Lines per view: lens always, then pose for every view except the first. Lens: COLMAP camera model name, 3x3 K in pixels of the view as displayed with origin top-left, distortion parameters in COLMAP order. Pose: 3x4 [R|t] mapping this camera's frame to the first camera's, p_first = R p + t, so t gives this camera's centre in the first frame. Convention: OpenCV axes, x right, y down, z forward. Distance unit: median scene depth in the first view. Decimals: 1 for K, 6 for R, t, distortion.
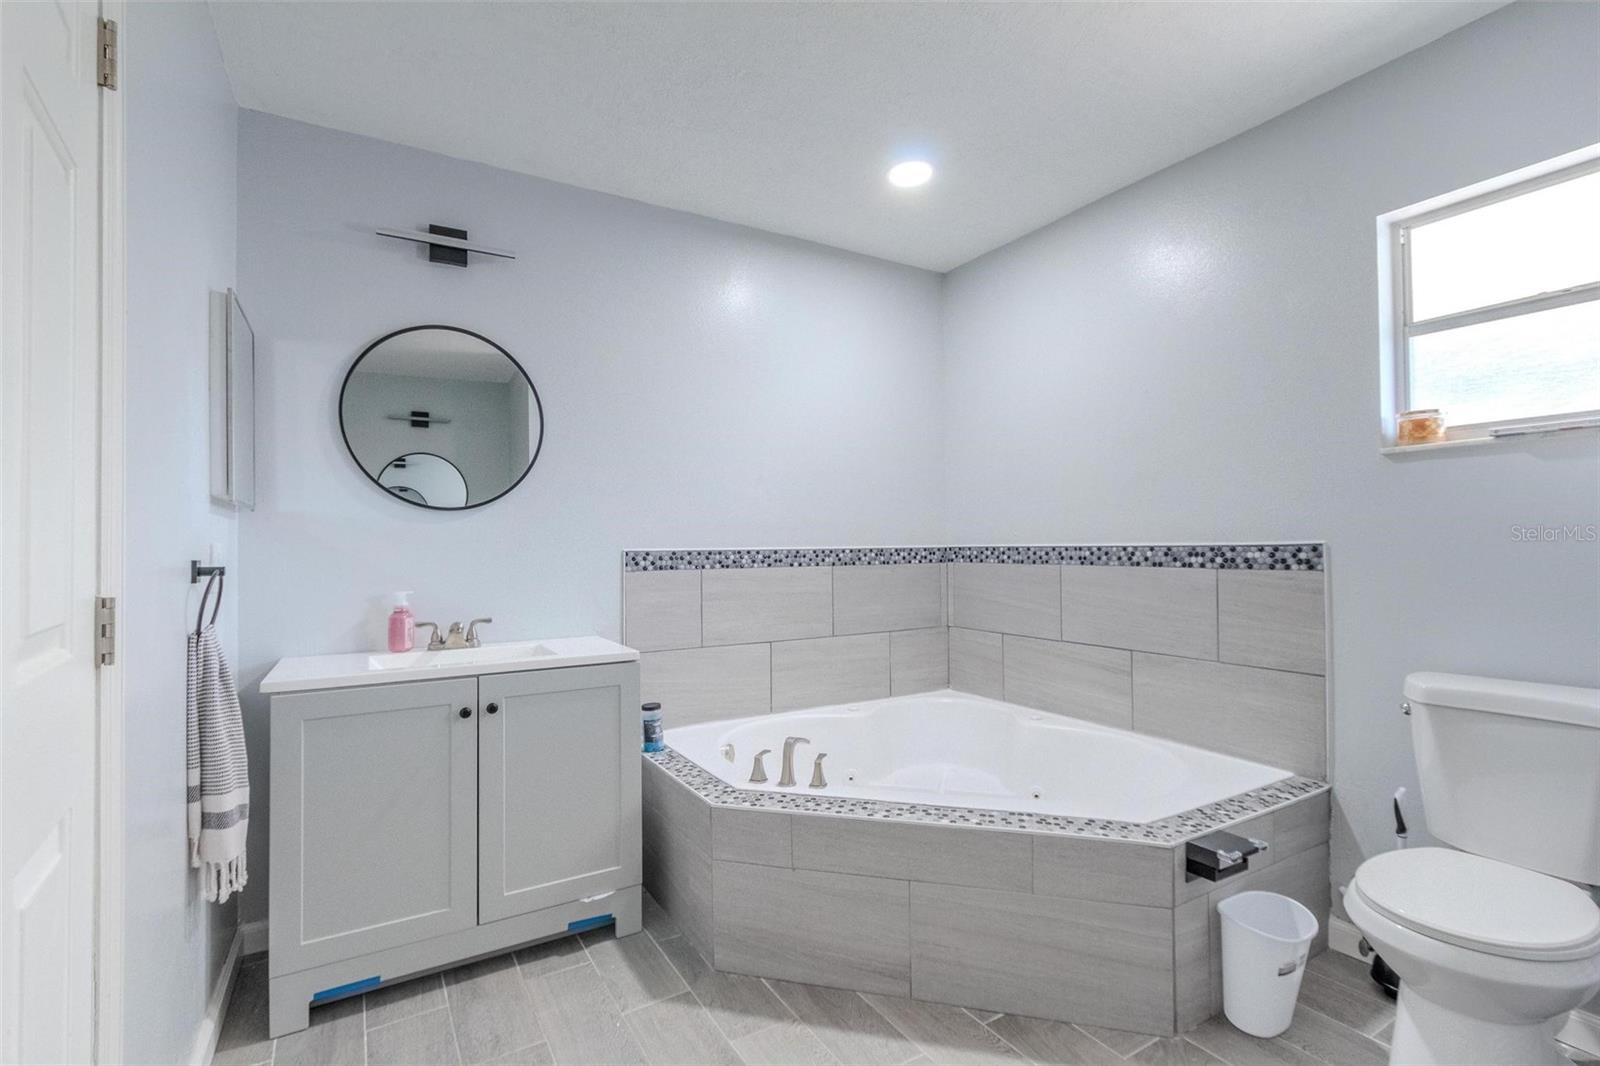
lens RADIAL K [[736.0, 0, 794.5], [0, 736.0, 536.7], [0, 0, 1]] dist [0.004211, -0.002459]
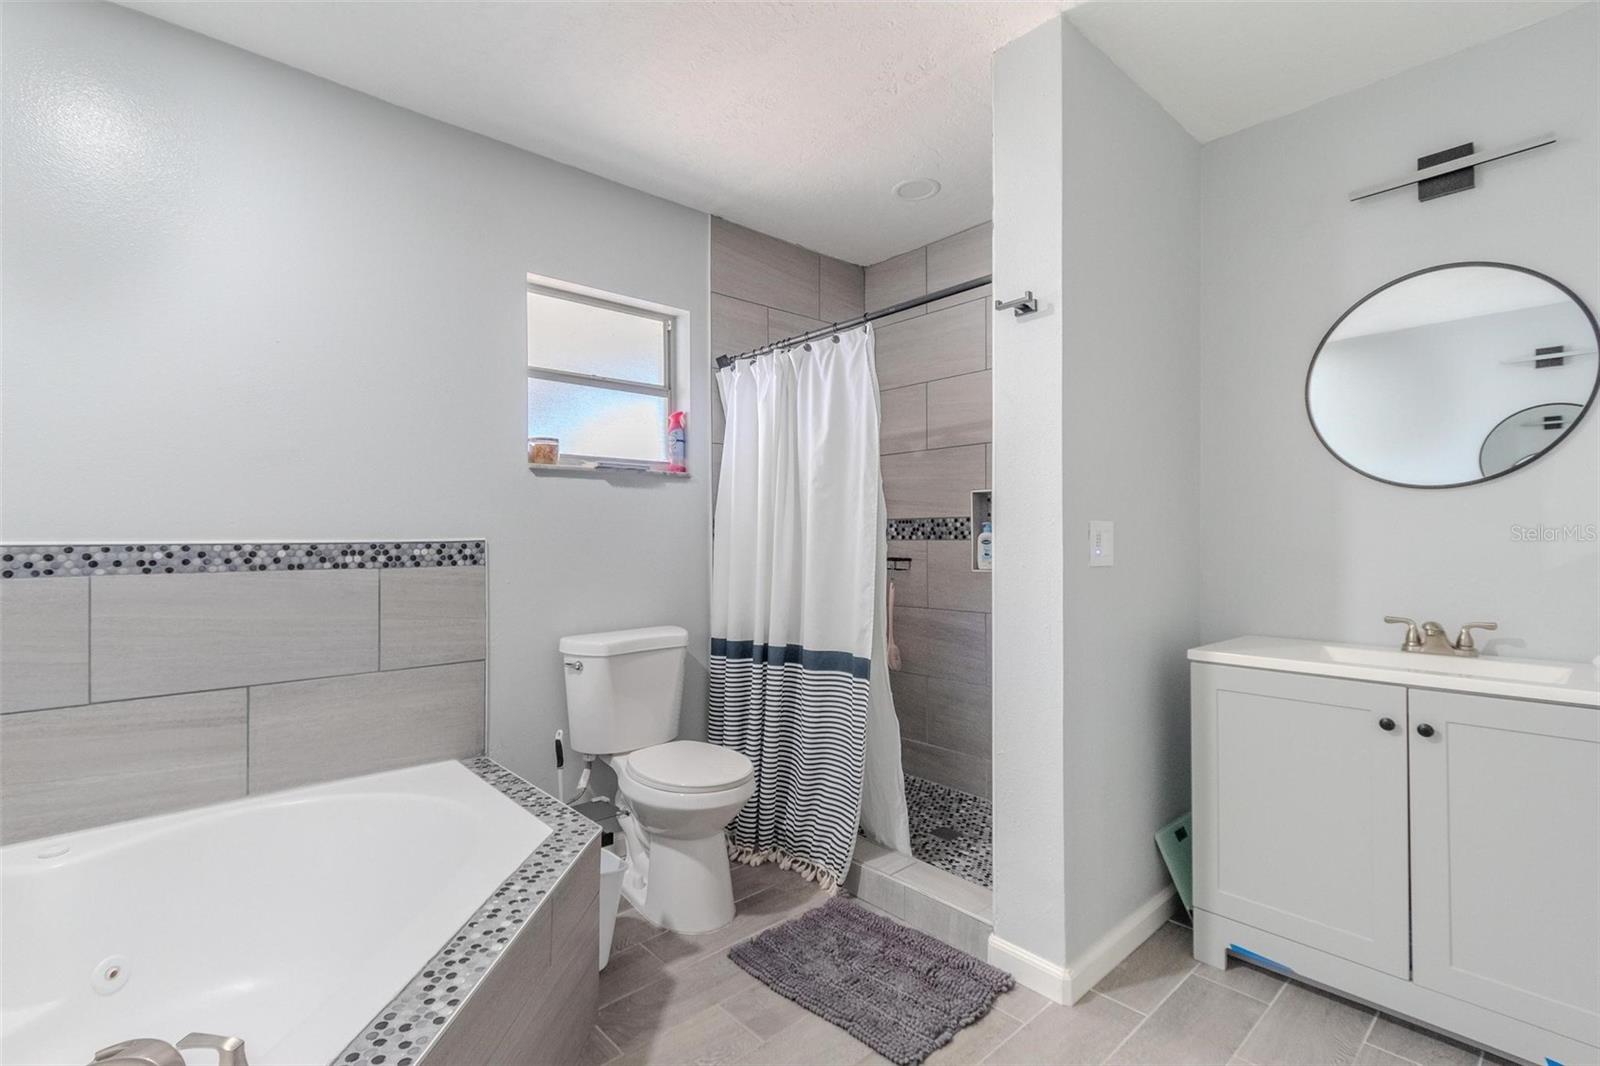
lens RADIAL K [[736.0, 0, 792.5], [0, 736.0, 533.3], [0, 0, 1]] dist [0.004211, -0.002459]
pose [[-0.213767, 0.011004, 0.976823, -0.413837], [-0.008179, 0.999881, -0.013053, 0.008424], [-0.976851, -0.010779, -0.213651, 0.698293]]
